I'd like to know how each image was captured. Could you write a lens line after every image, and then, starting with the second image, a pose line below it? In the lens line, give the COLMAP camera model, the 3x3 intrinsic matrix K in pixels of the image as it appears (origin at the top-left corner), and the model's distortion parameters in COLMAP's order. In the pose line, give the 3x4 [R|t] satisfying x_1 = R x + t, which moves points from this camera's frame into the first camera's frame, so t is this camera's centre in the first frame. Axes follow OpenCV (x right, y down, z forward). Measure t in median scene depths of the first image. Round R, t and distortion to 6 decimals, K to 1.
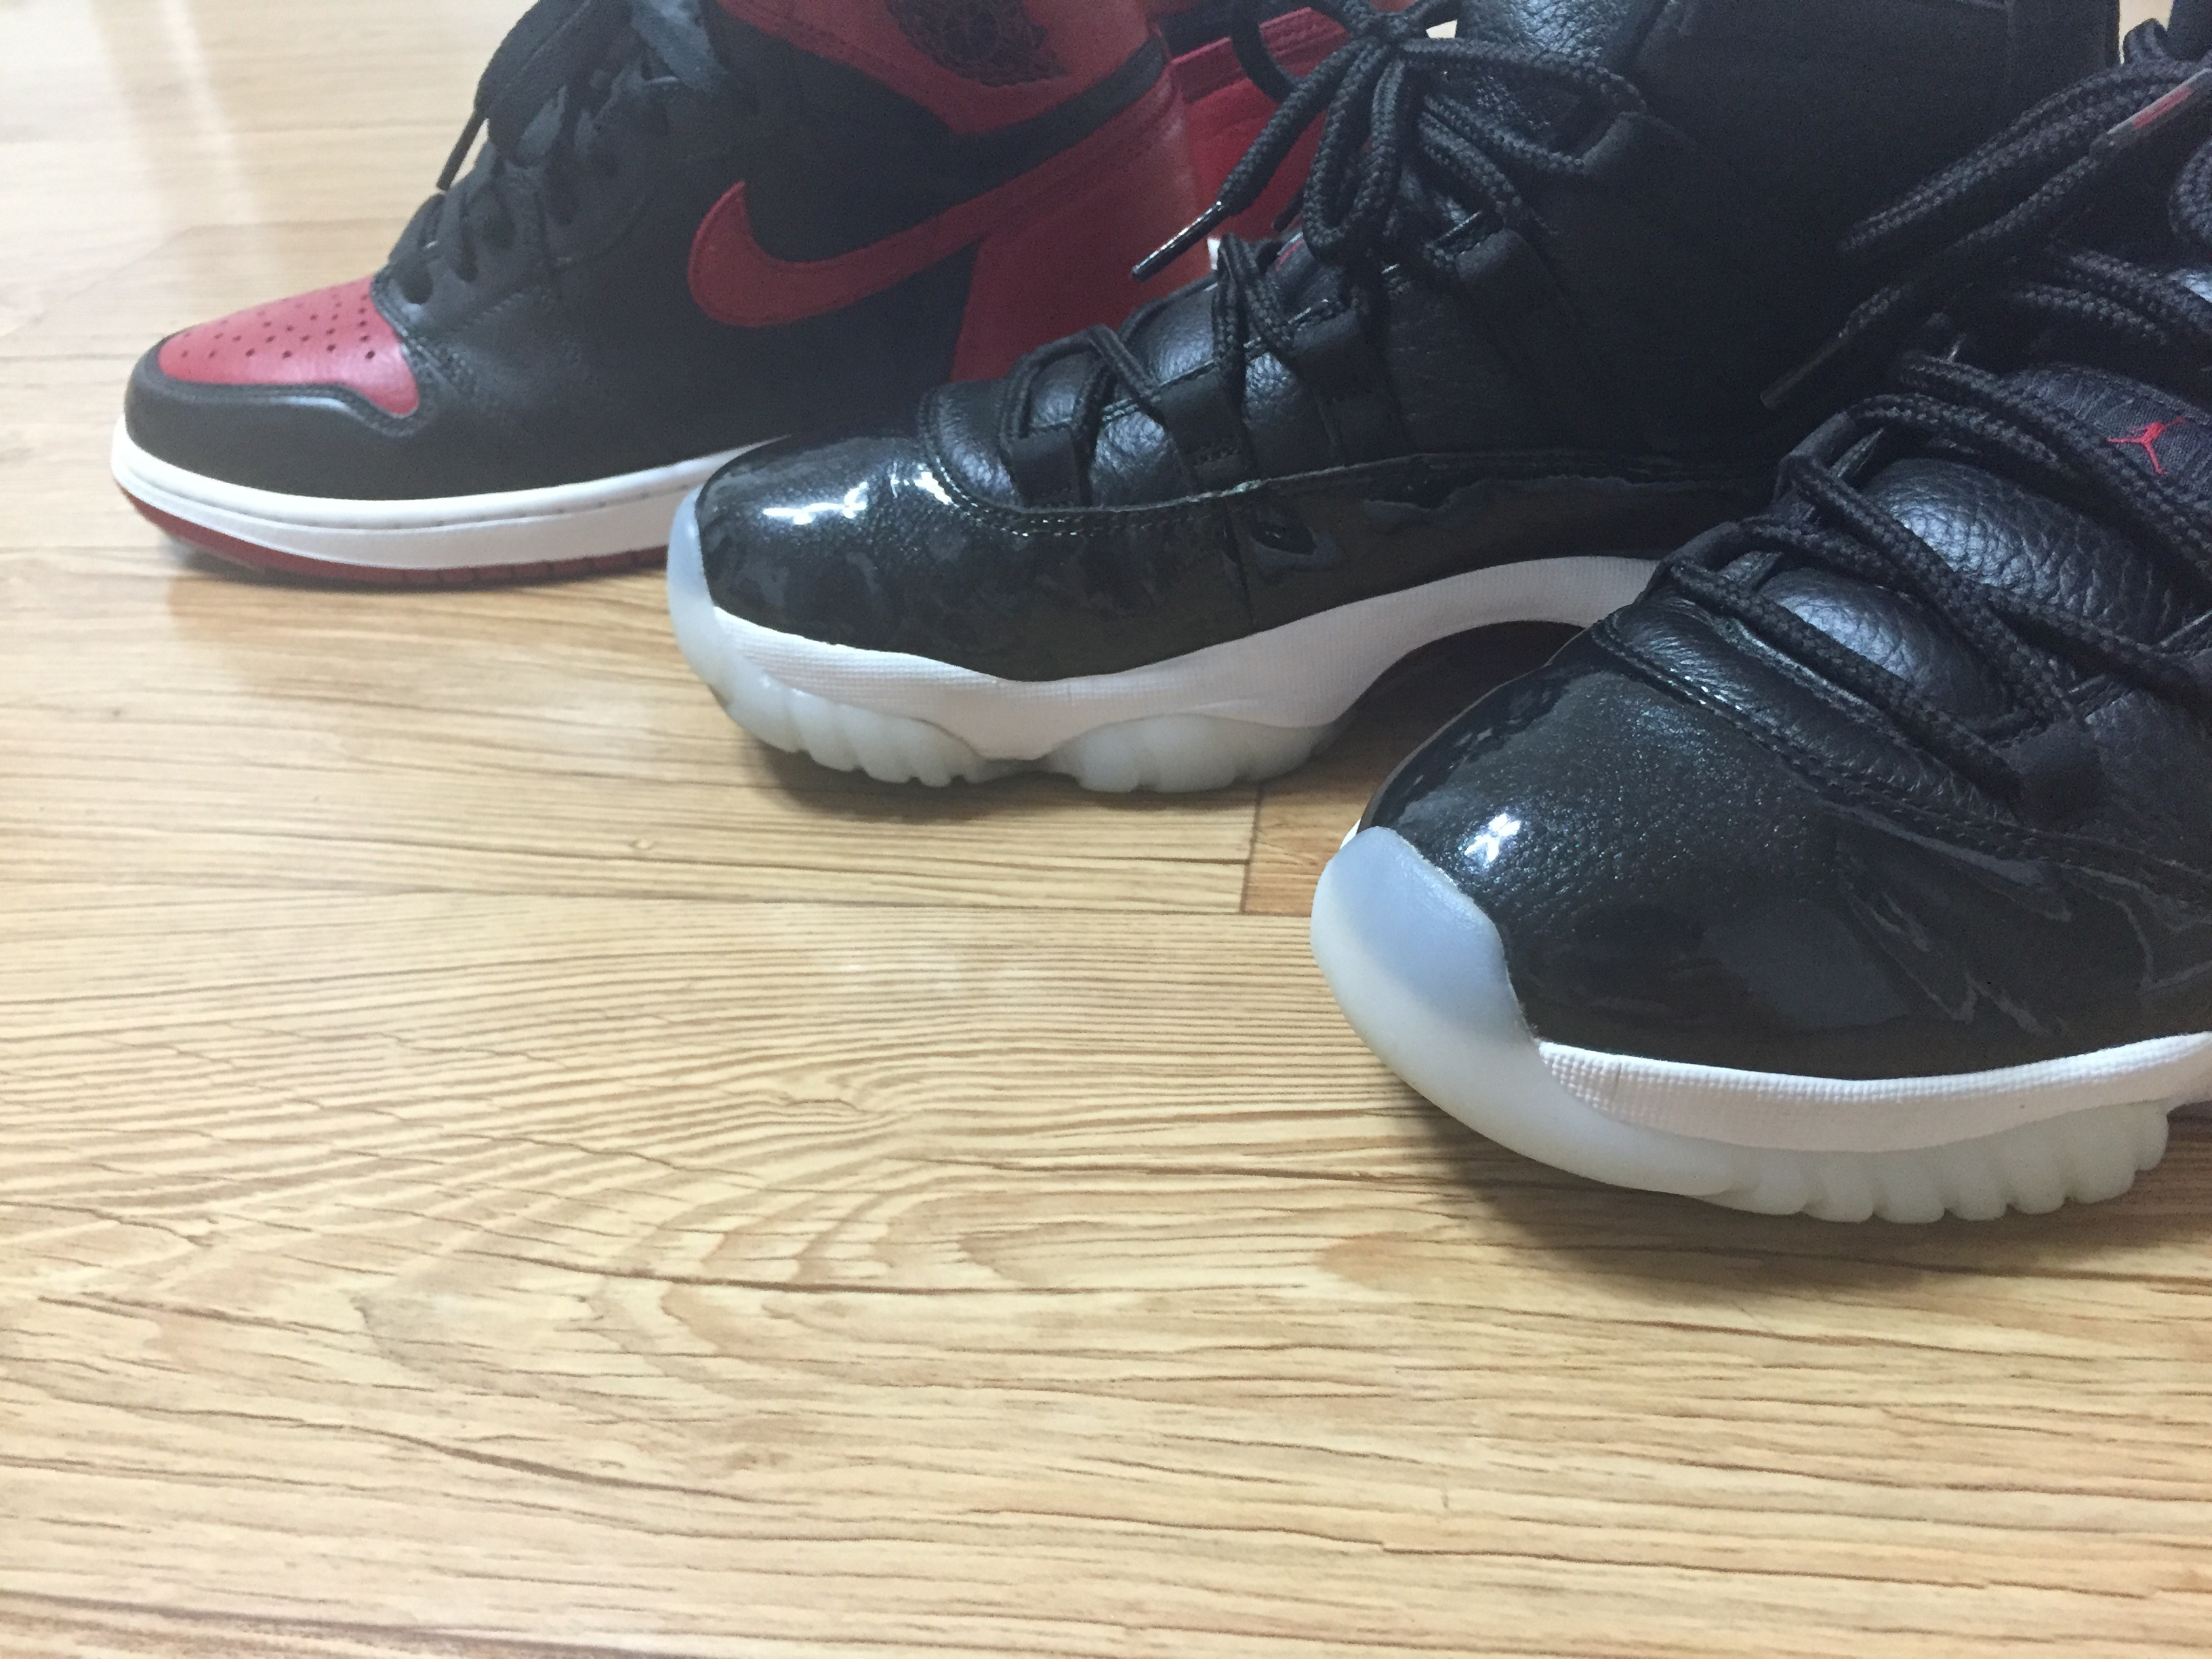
lens RADIAL K [[1939.3, 0, 1106.0], [0, 1939.3, 829.5], [0, 0, 1]] dist [0.081877, -0.126260]
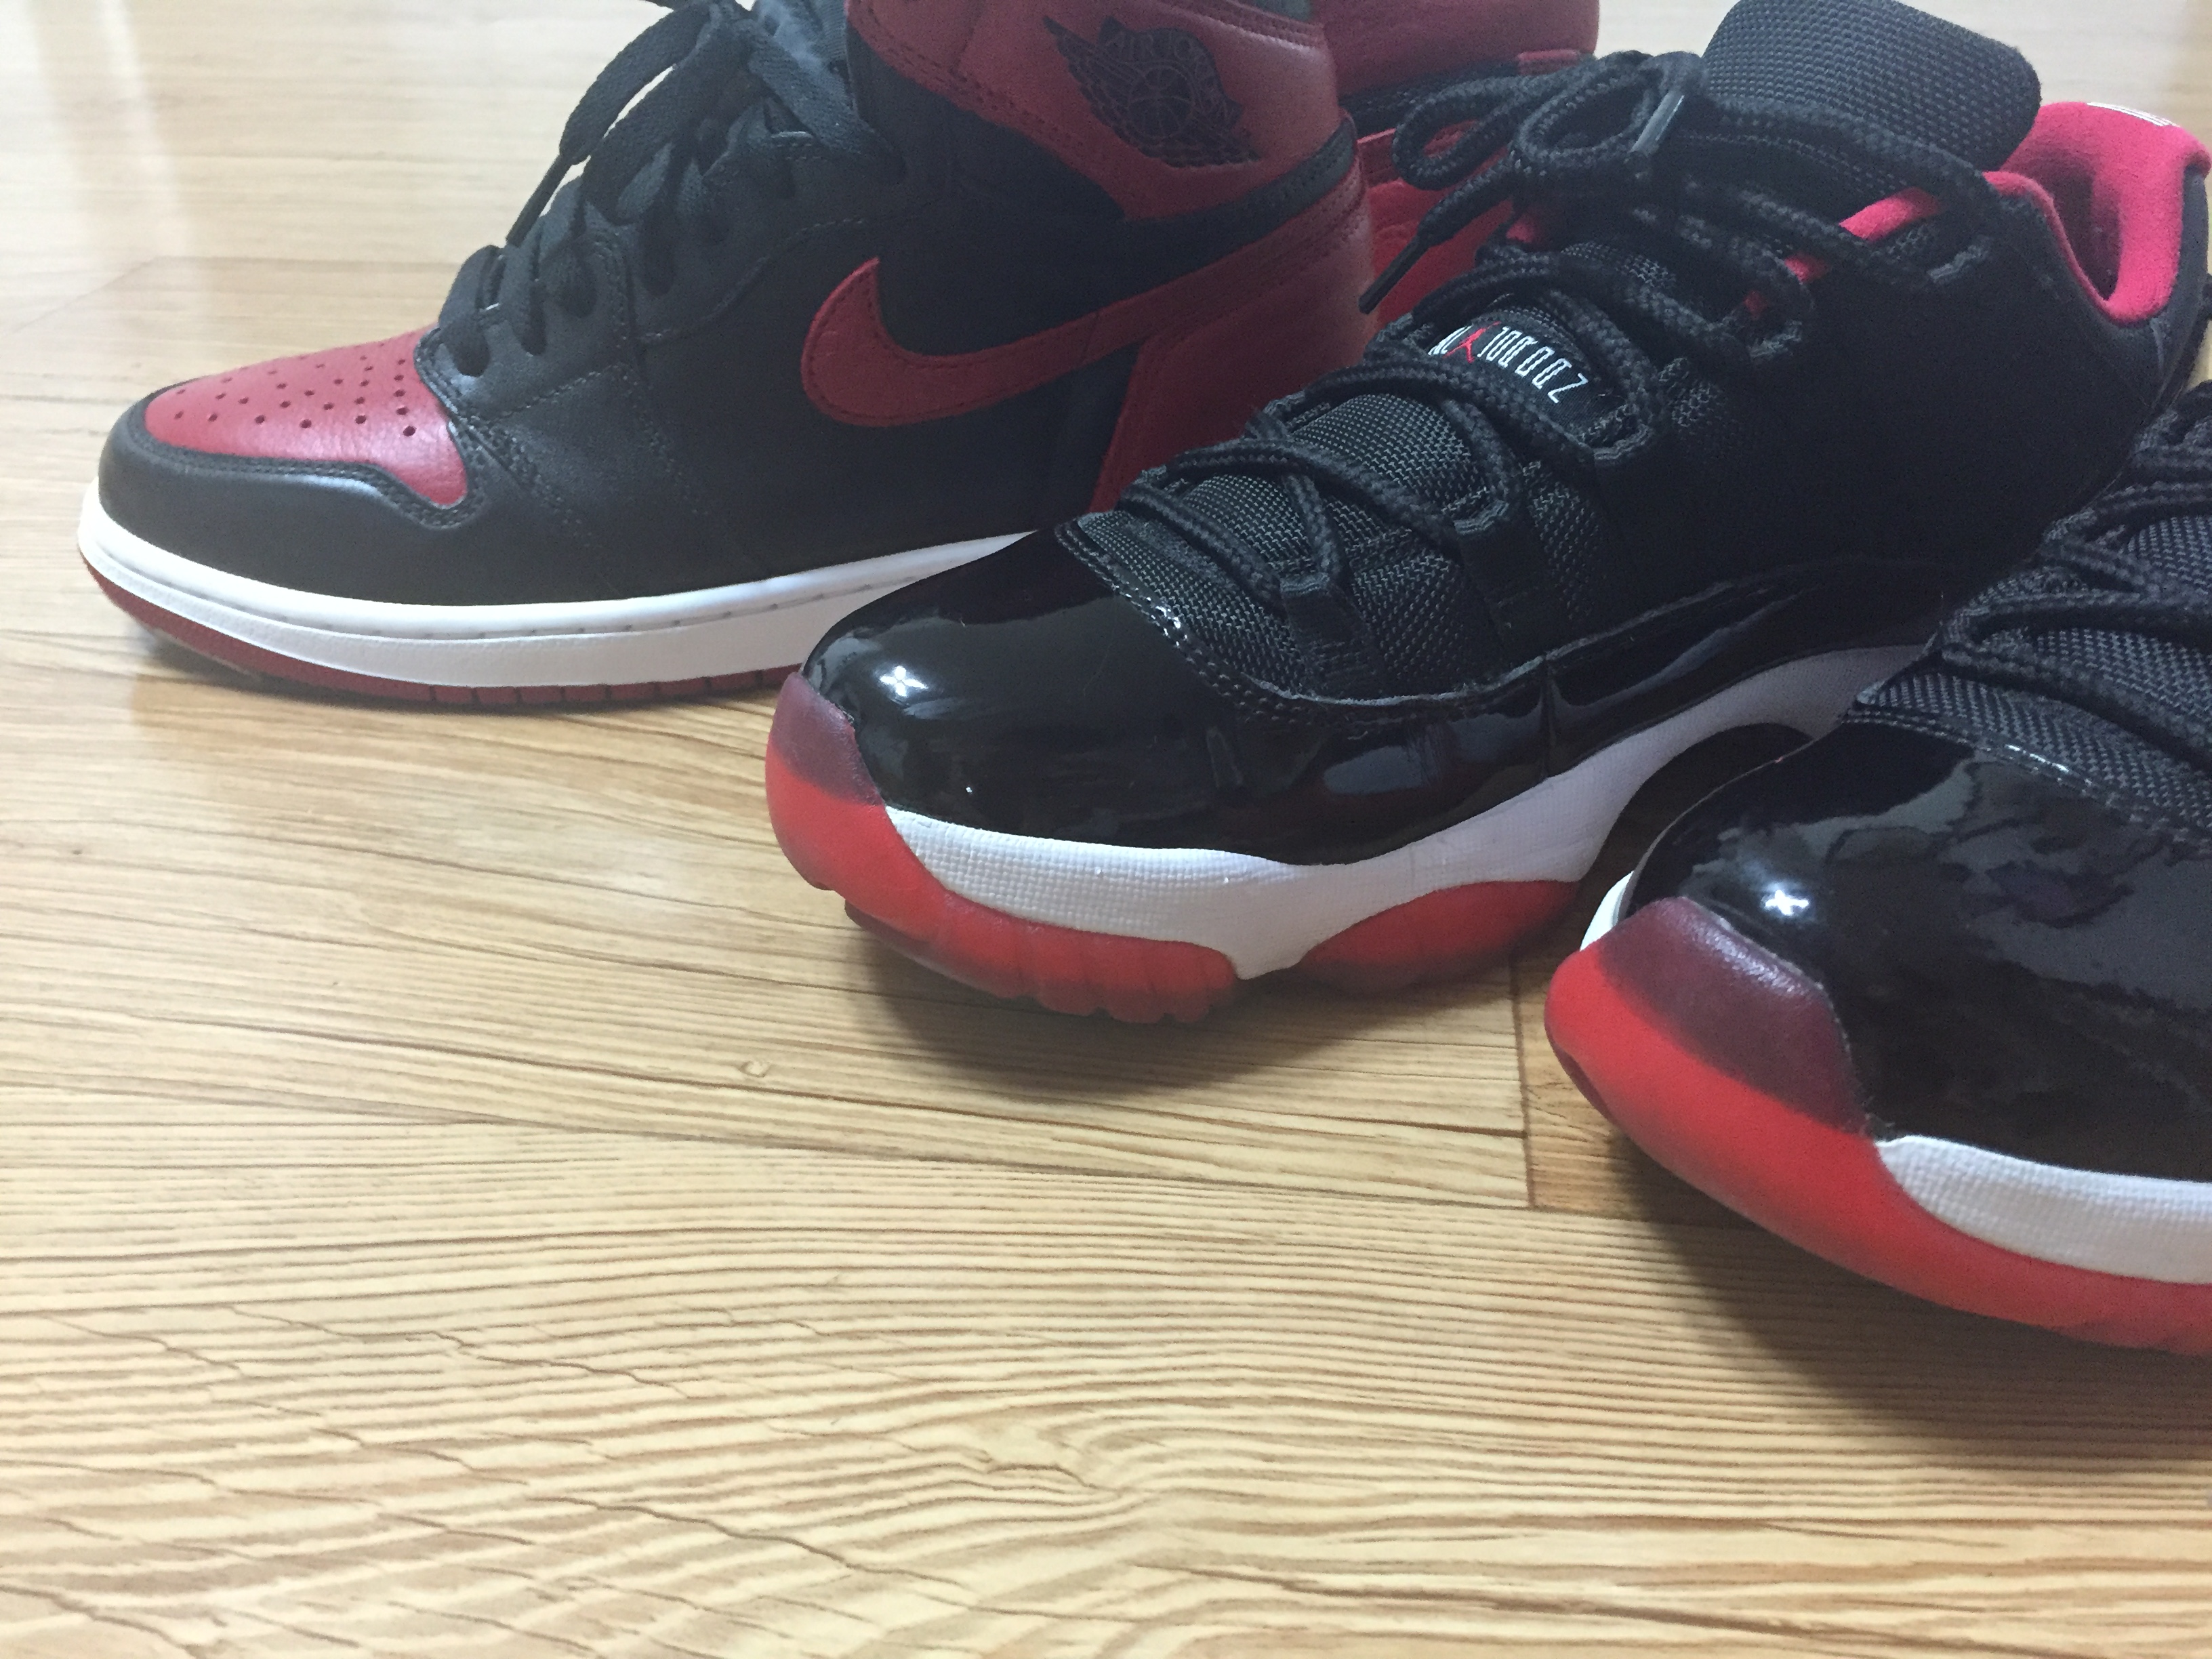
lens RADIAL K [[1939.3, 0, 1106.0], [0, 1939.3, 829.5], [0, 0, 1]] dist [0.081877, -0.126260]
pose [[0.997458, 0.048762, 0.051960, -0.151061], [-0.046819, 0.998181, -0.037976, -0.072089], [-0.053718, 0.035447, 0.997927, 0.203111]]
